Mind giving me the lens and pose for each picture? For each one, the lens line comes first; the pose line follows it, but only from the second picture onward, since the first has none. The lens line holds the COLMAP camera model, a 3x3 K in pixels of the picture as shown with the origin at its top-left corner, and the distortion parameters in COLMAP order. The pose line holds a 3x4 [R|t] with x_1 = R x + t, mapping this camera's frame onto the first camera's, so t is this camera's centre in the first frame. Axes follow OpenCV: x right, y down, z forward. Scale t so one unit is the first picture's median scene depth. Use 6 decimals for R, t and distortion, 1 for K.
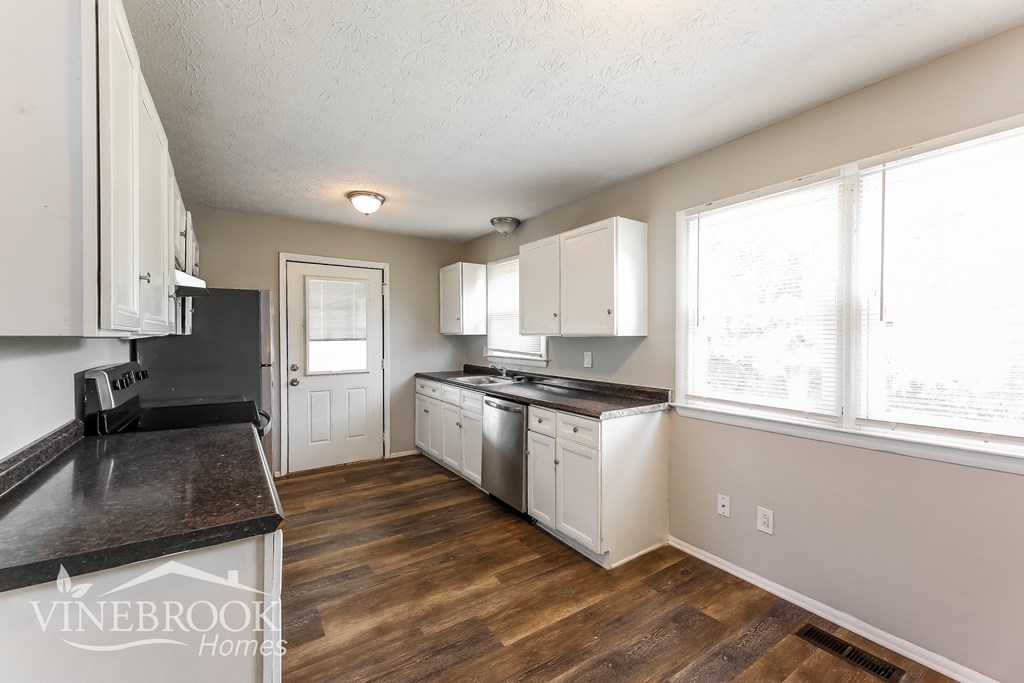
lens RADIAL K [[427.7, 0, 511.7], [0, 427.7, 334.3], [0, 0, 1]] dist [0.001740, 0.000121]
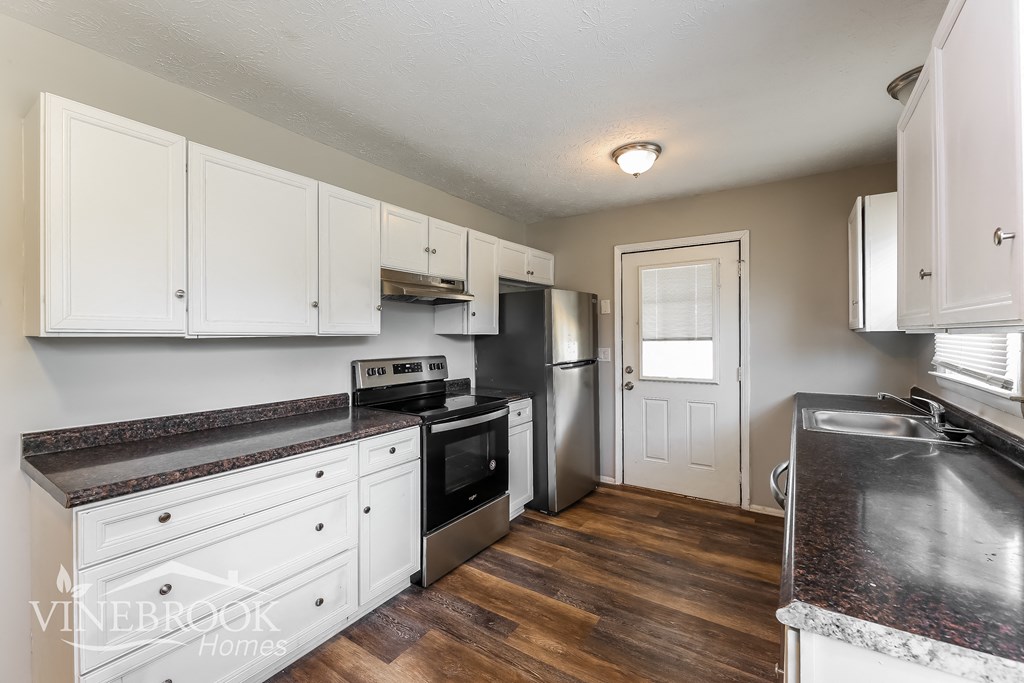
lens RADIAL K [[427.7, 0, 511.7], [0, 427.7, 334.3], [0, 0, 1]] dist [0.001740, 0.000121]
pose [[0.372571, -0.005850, -0.927985, 0.242841], [0.007422, 0.999967, -0.003324, 0.003735], [0.927974, -0.005649, 0.372602, 0.431500]]
